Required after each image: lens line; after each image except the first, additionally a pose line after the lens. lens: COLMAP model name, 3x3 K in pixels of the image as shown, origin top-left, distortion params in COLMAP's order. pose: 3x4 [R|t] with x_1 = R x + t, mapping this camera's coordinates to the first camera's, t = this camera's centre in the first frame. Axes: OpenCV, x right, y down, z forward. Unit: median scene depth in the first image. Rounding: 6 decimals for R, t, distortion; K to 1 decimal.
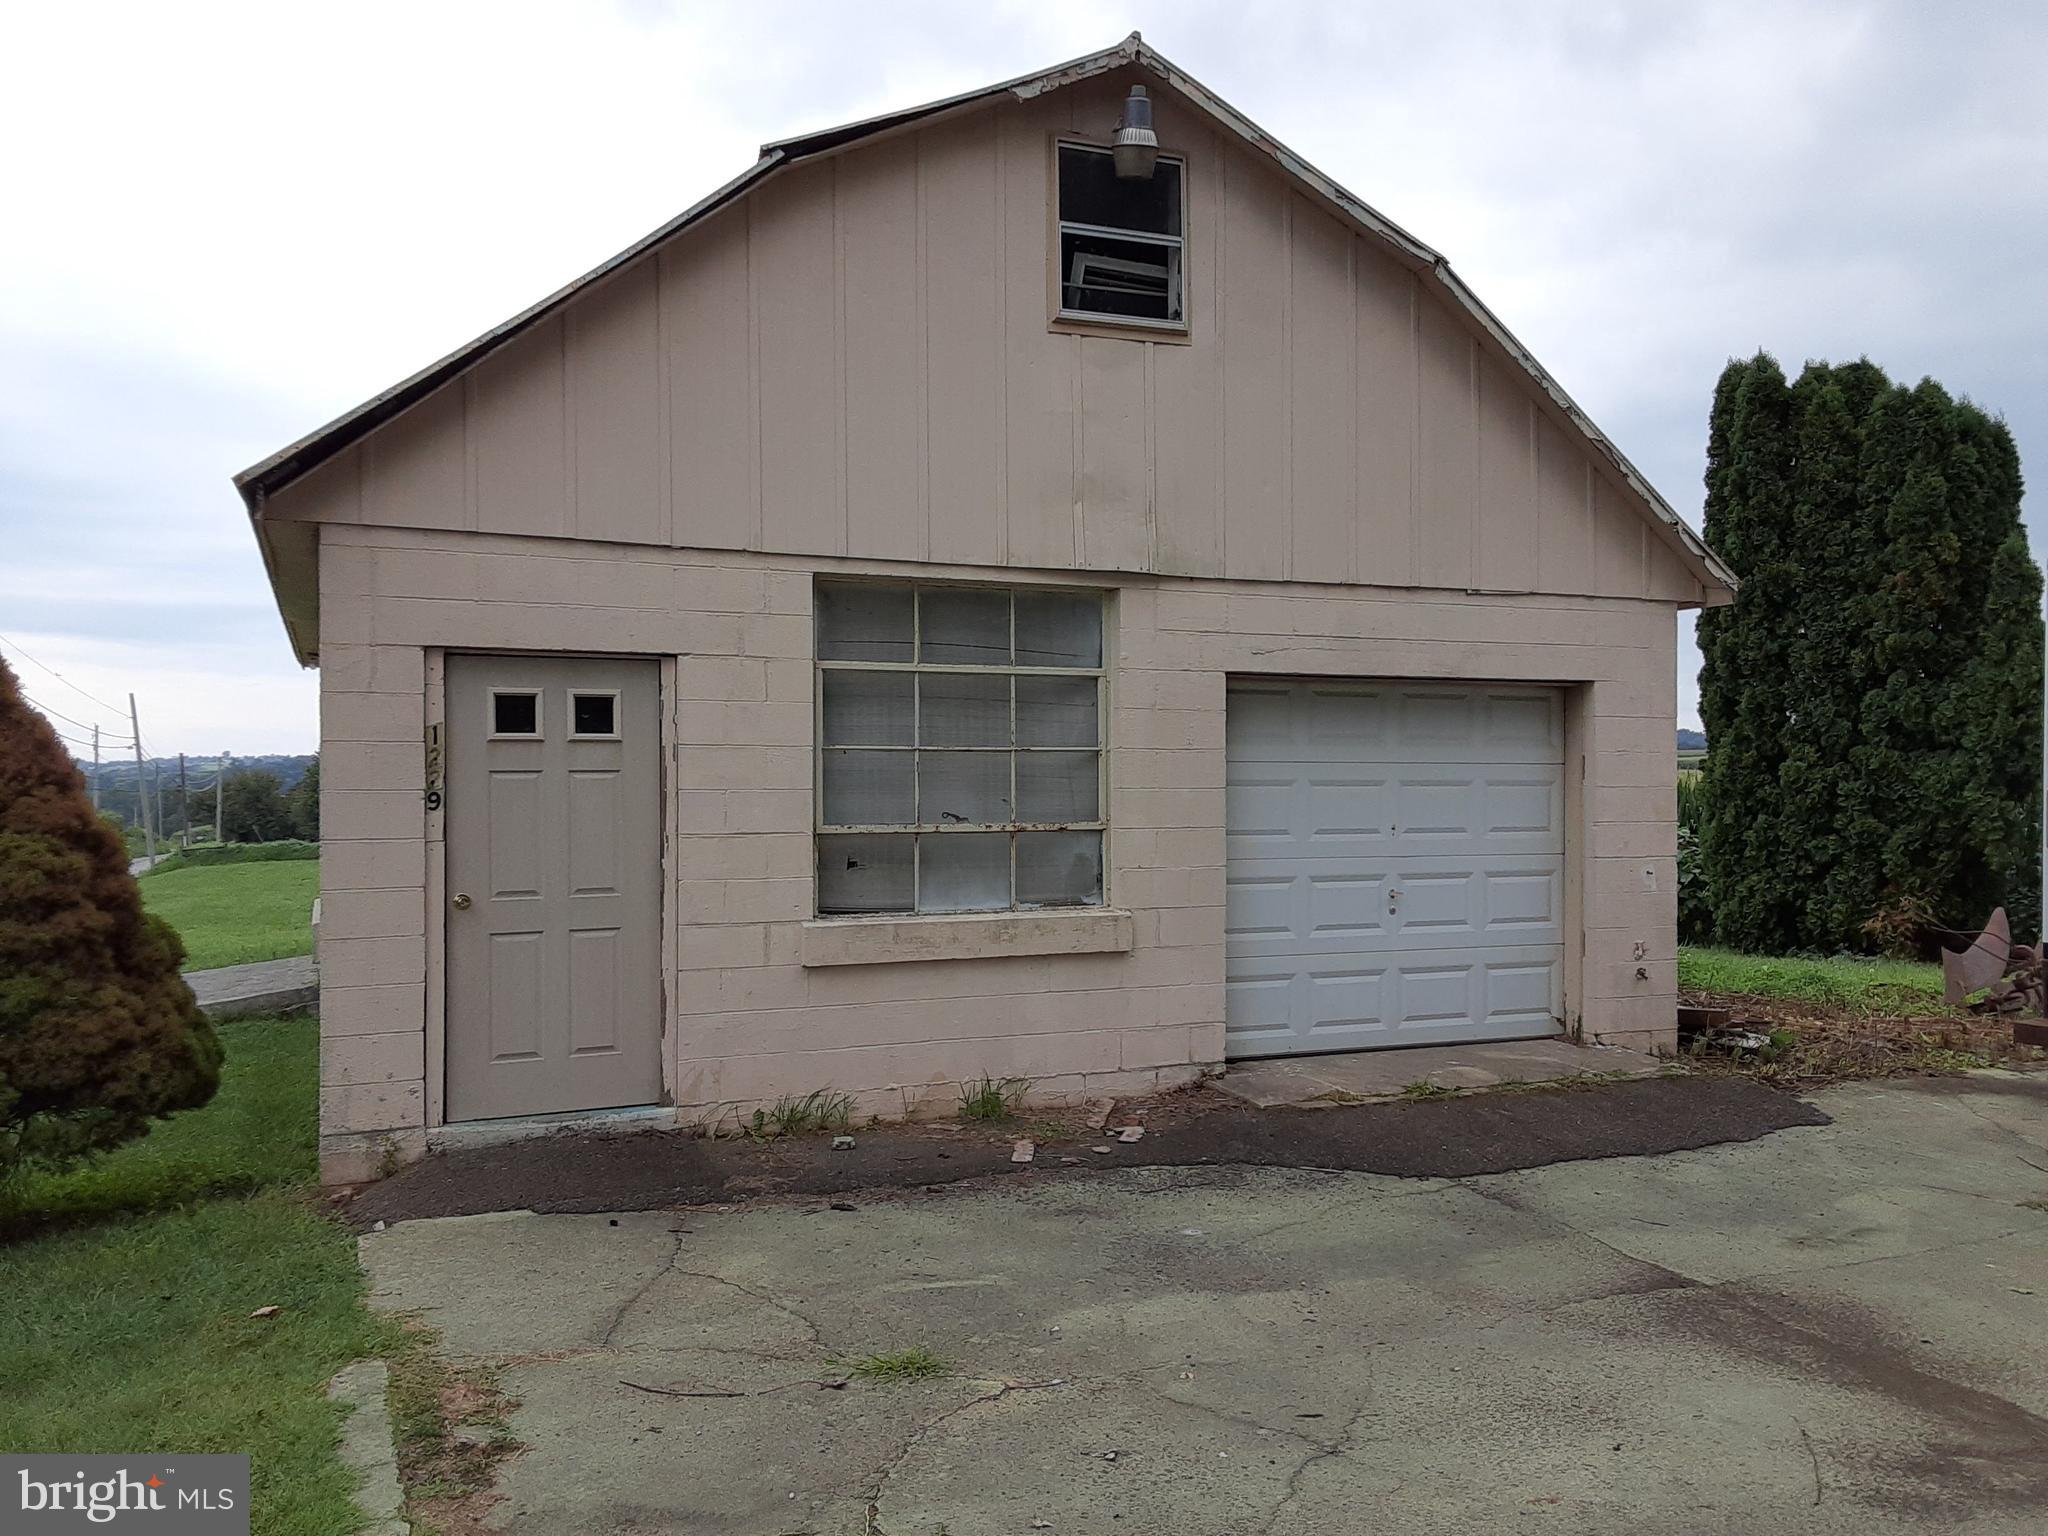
lens RADIAL K [[1639.3, 0, 1057.6], [0, 1639.3, 776.9], [0, 0, 1]] dist [0.119204, -0.173707]
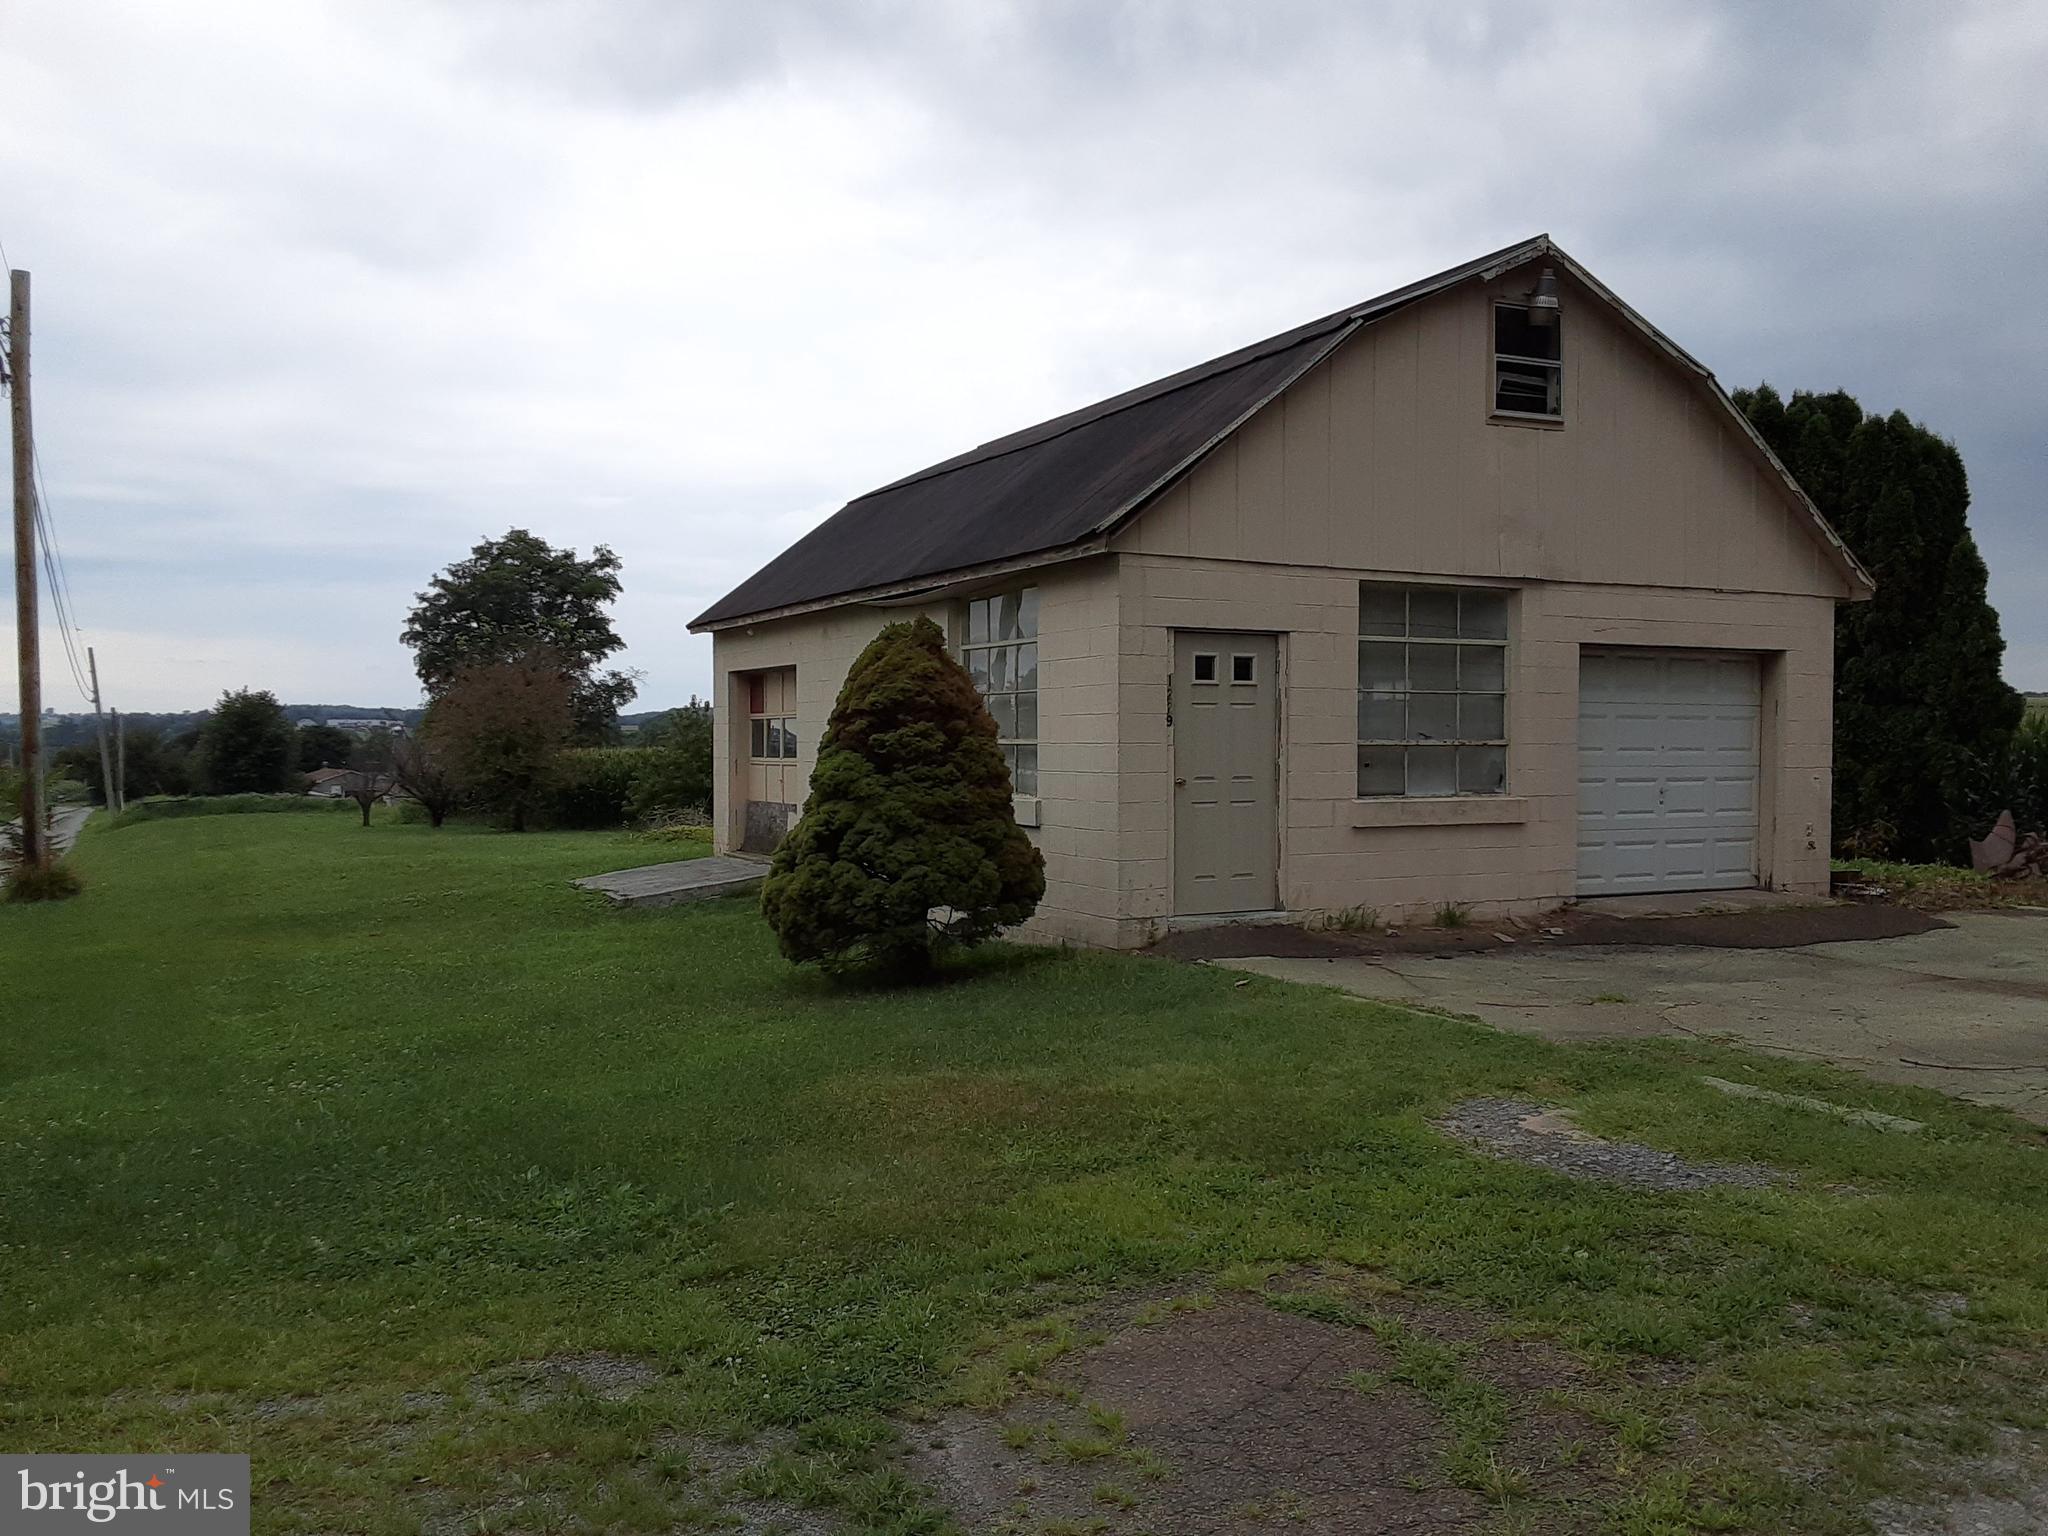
lens RADIAL K [[1639.3, 0, 1057.6], [0, 1639.3, 776.9], [0, 0, 1]] dist [0.119204, -0.173707]
pose [[0.996700, 0.001666, 0.081153, -0.518711], [-0.003539, 0.999731, 0.022941, 0.027872], [-0.081093, -0.023152, 0.996438, -0.516677]]
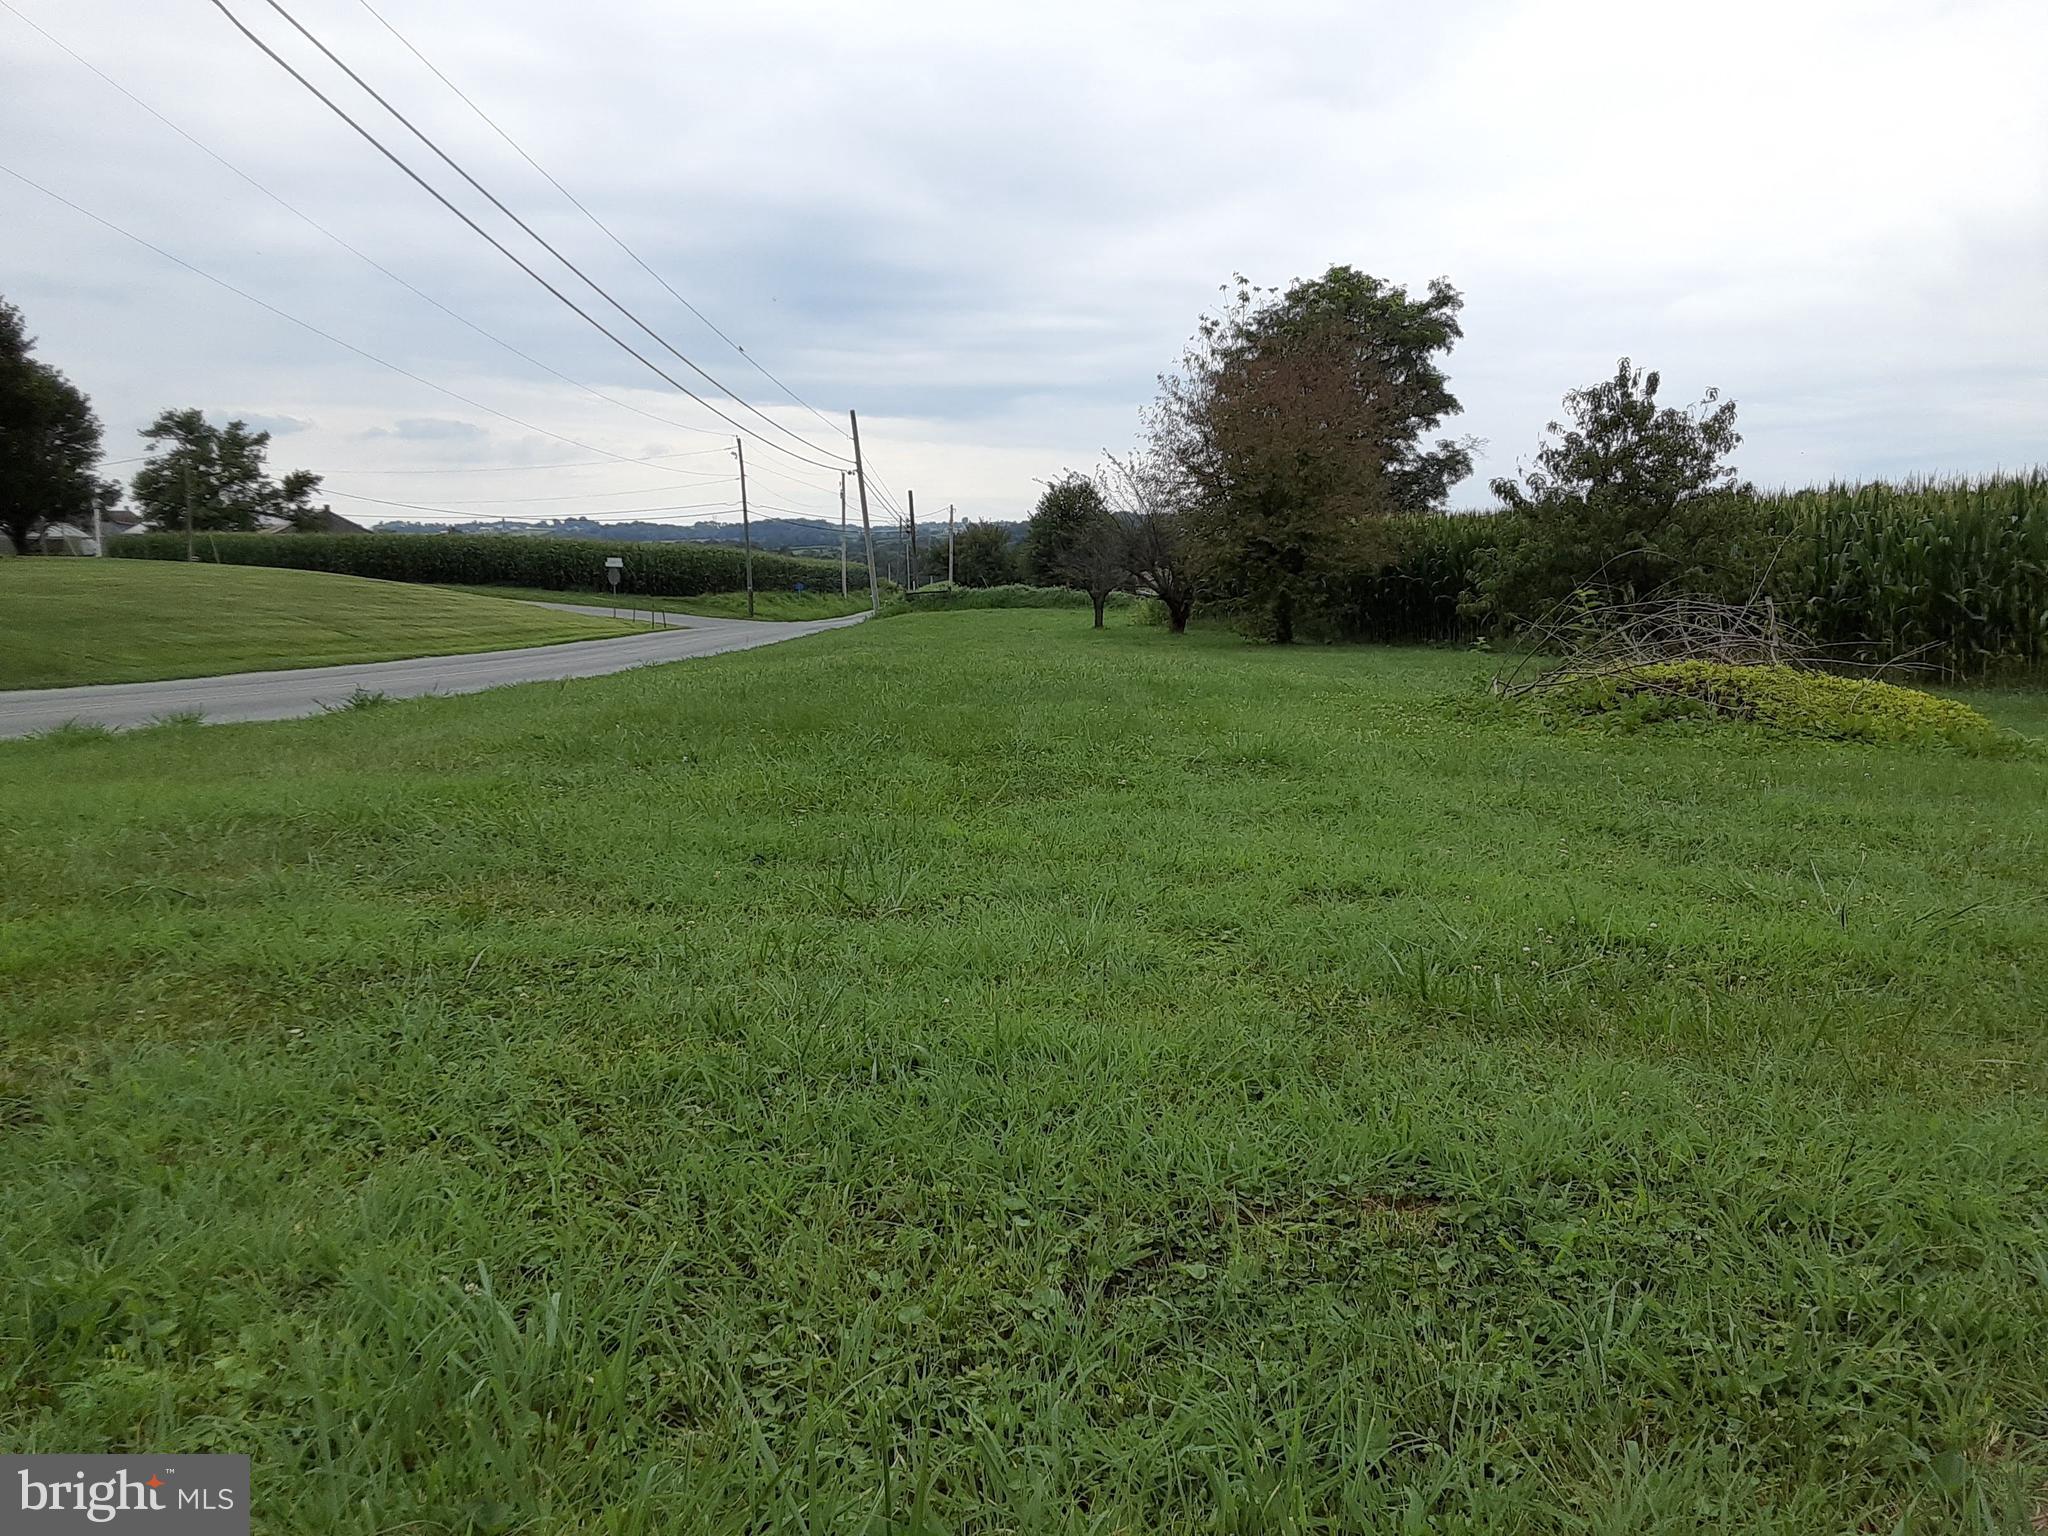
lens RADIAL K [[1639.3, 0, 1057.6], [0, 1639.3, 776.9], [0, 0, 1]] dist [0.119204, -0.173707]
pose [[0.918559, 0.061699, -0.390440, -1.030925], [-0.006378, 0.989928, 0.141428, 0.159000], [0.395234, -0.127420, 0.909700, 2.247962]]
